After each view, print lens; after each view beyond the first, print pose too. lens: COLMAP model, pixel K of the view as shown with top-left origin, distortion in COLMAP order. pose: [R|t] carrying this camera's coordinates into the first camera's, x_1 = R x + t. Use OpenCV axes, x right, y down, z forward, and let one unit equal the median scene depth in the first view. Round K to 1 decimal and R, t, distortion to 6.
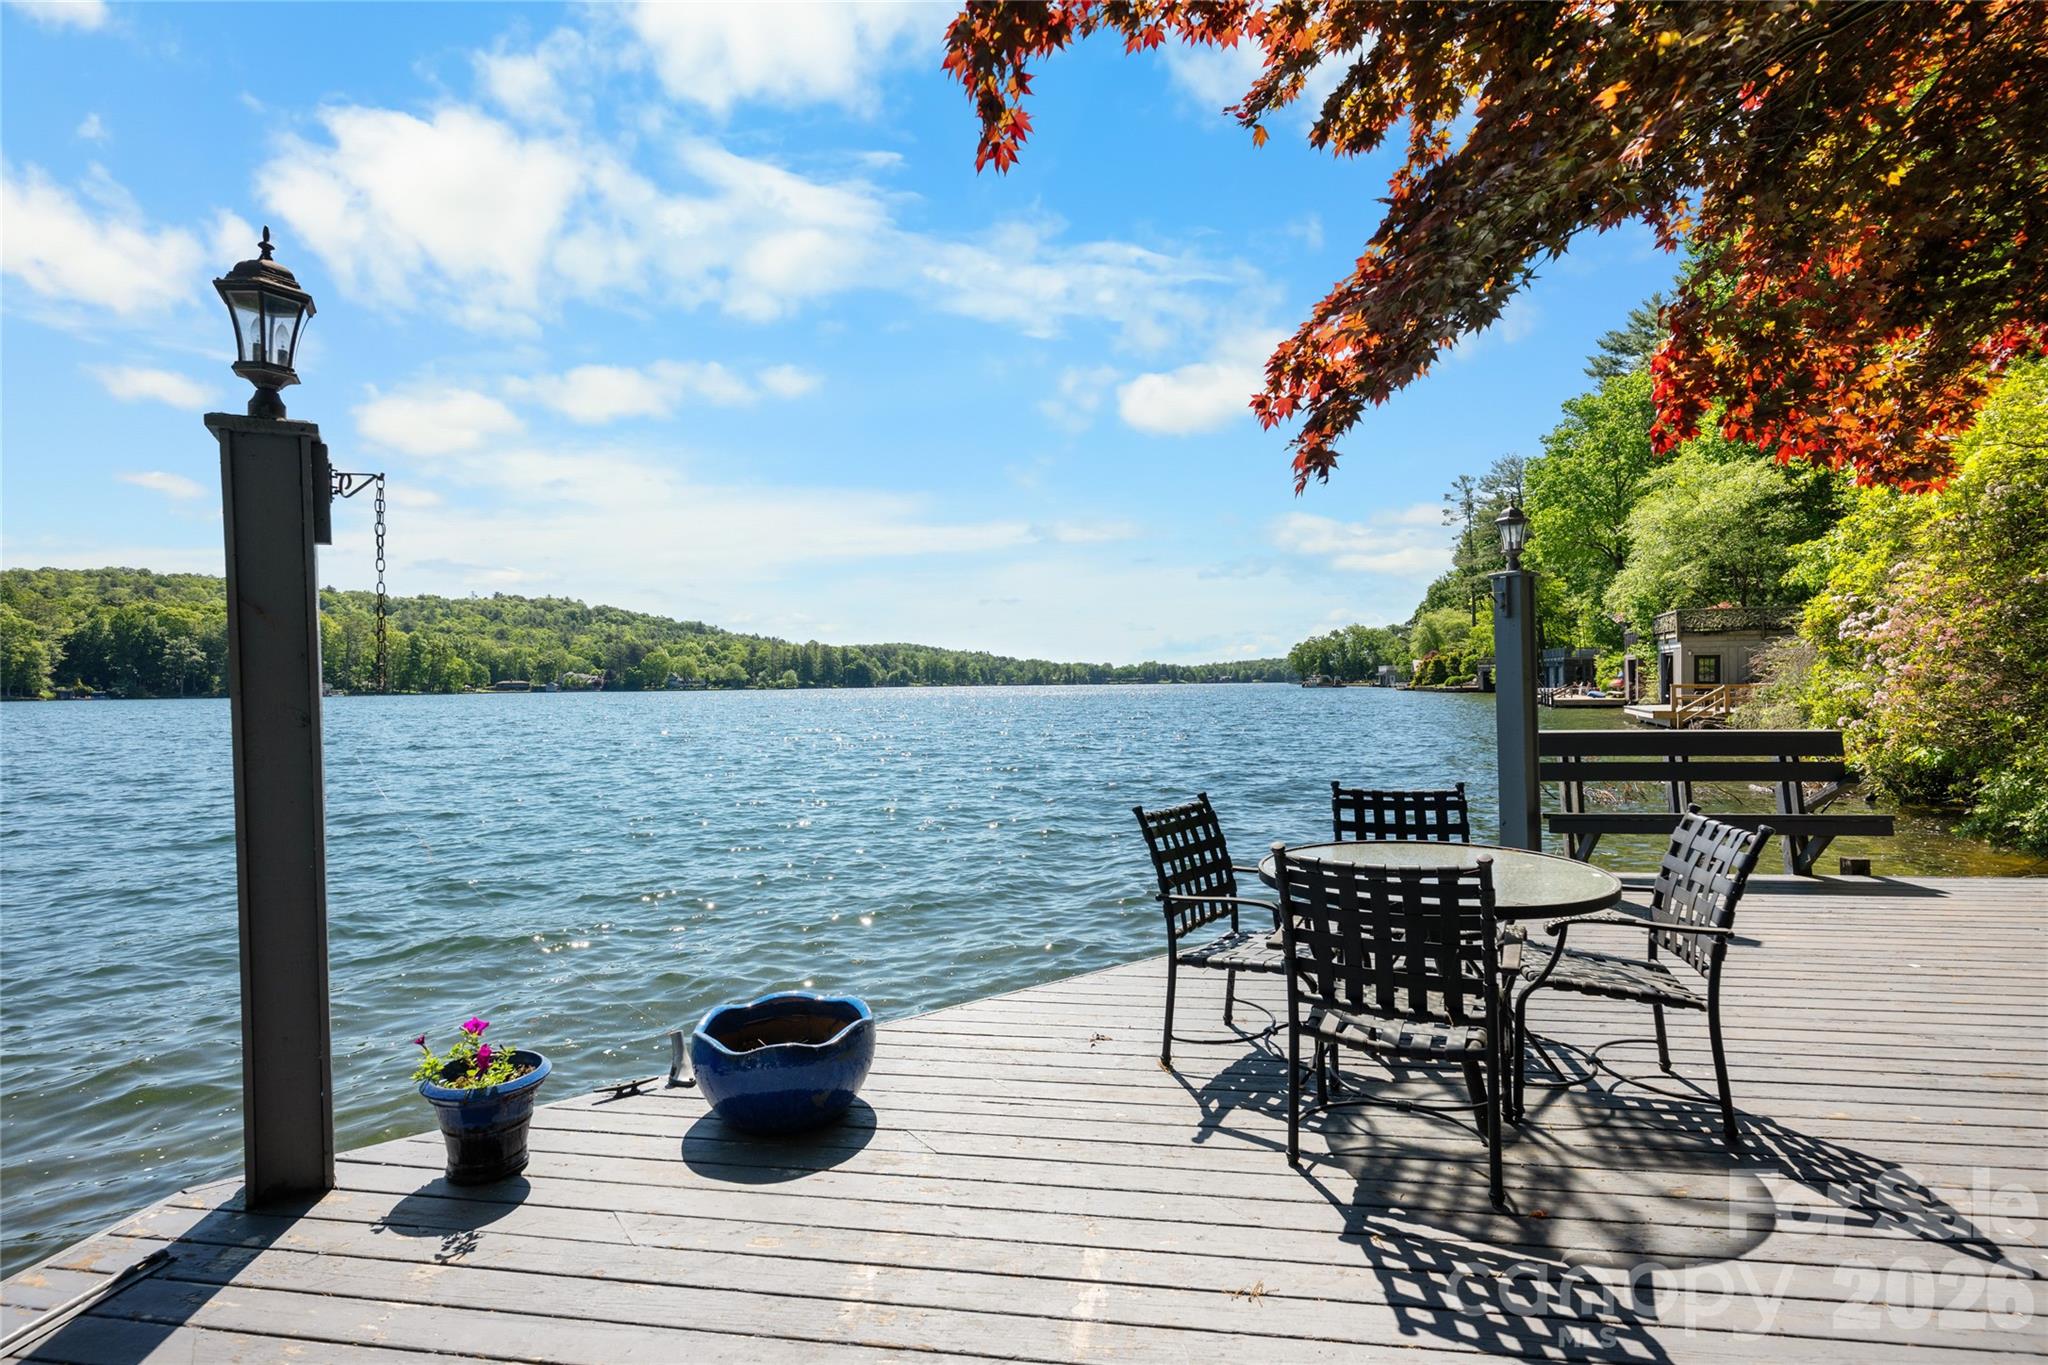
lens RADIAL K [[972.7, 0, 1010.8], [0, 972.7, 680.7], [0, 0, 1]] dist [-0.000707, -0.000060]
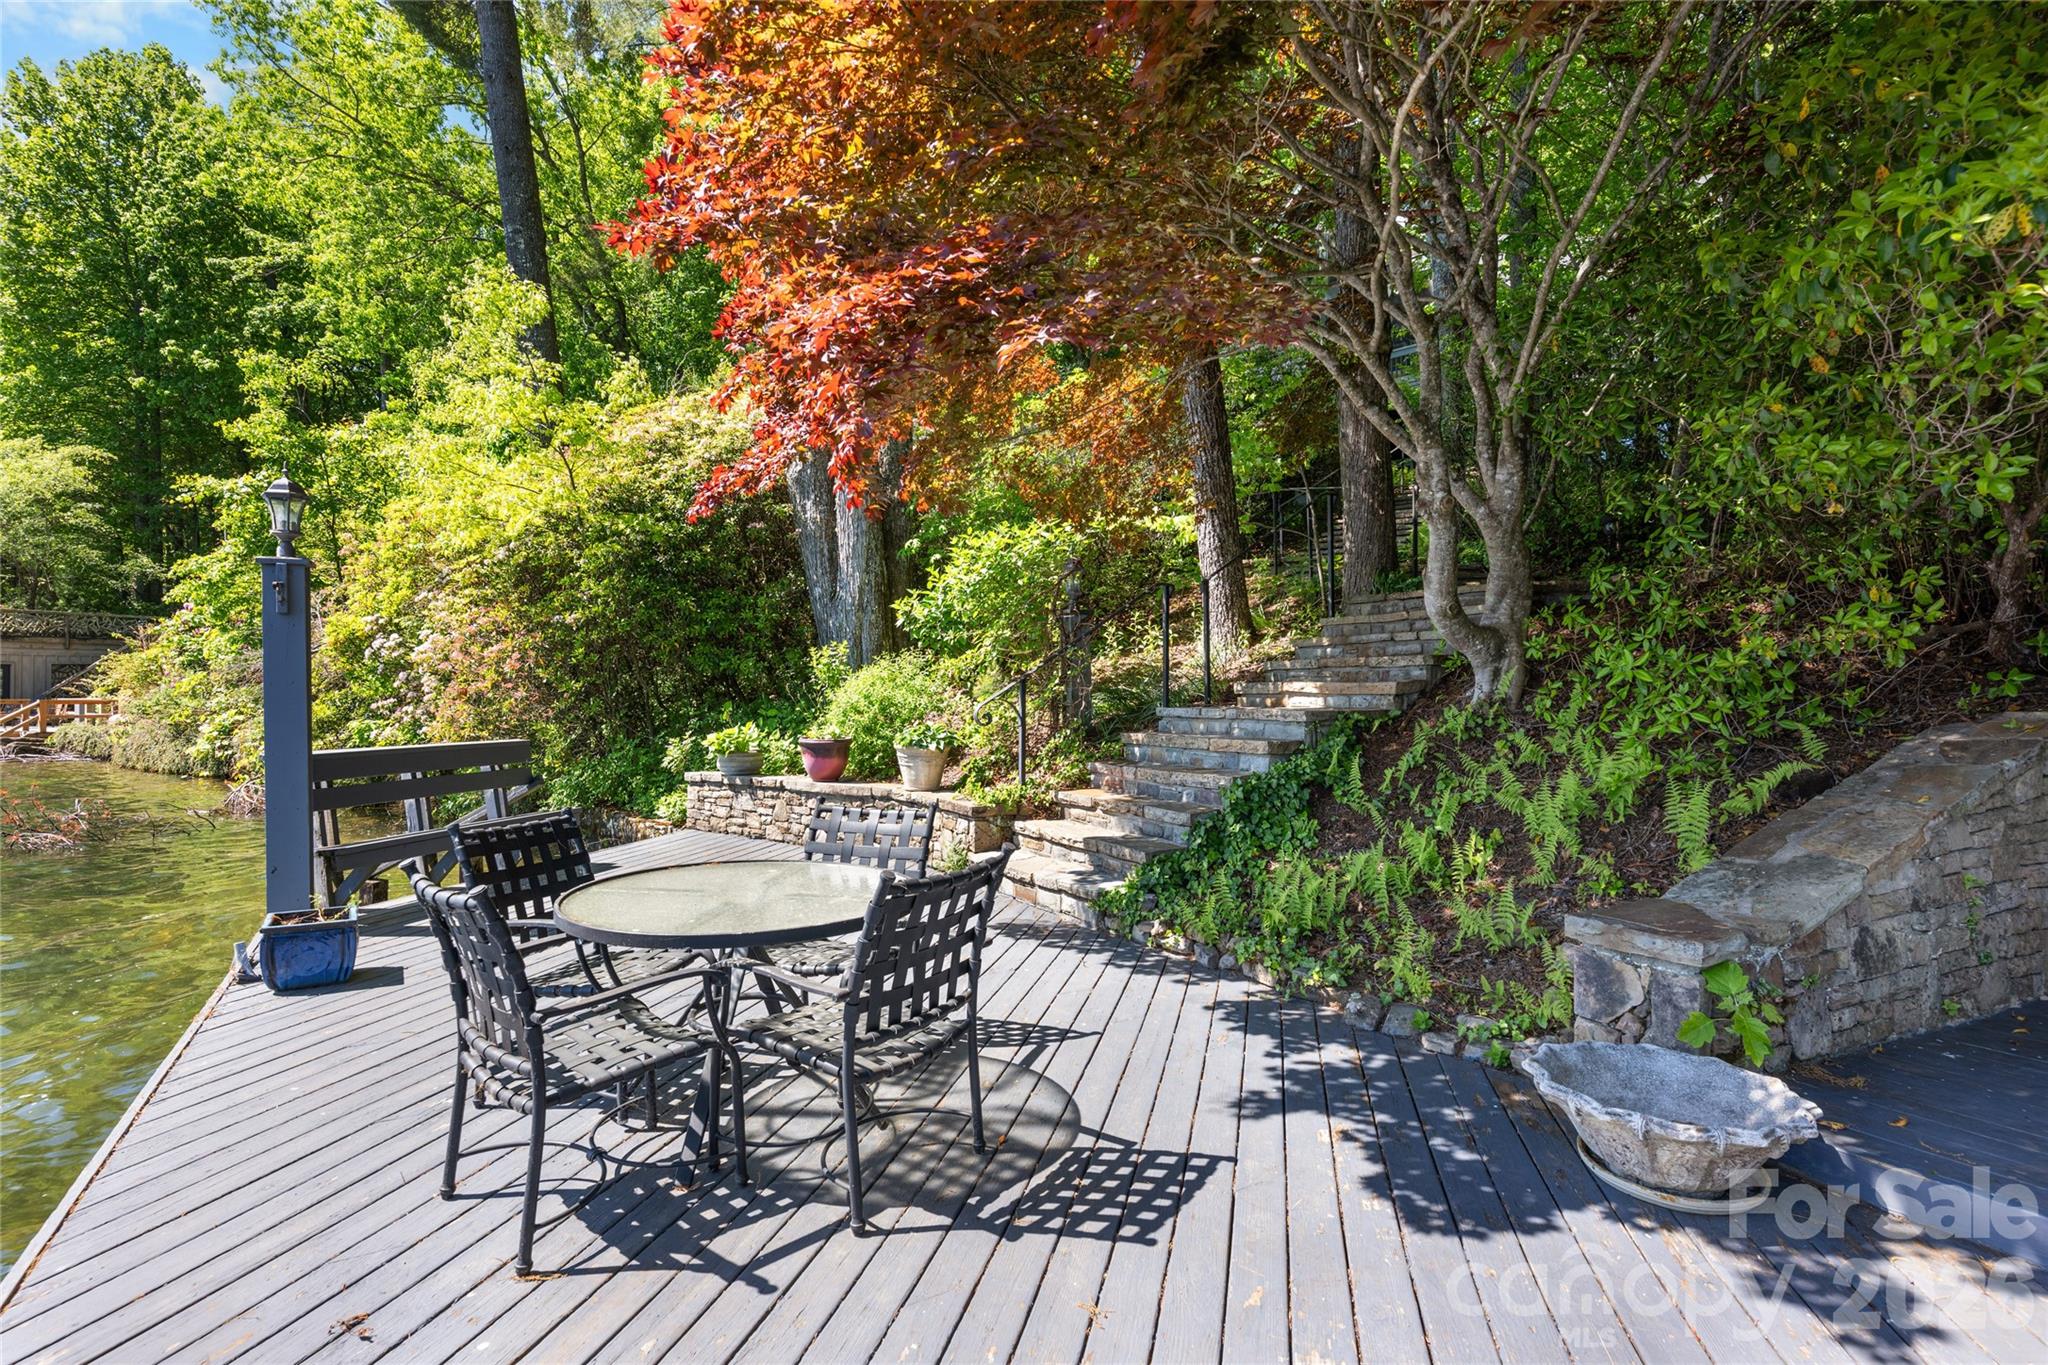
lens RADIAL K [[983.5, 0, 1017.4], [0, 983.5, 692.1], [0, 0, 1]] dist [0.003782, -0.000491]
pose [[0.095036, 0.014913, 0.995362, -0.613021], [-0.009961, 0.999852, -0.014029, 0.013225], [-0.995424, -0.008582, 0.095170, 0.796422]]
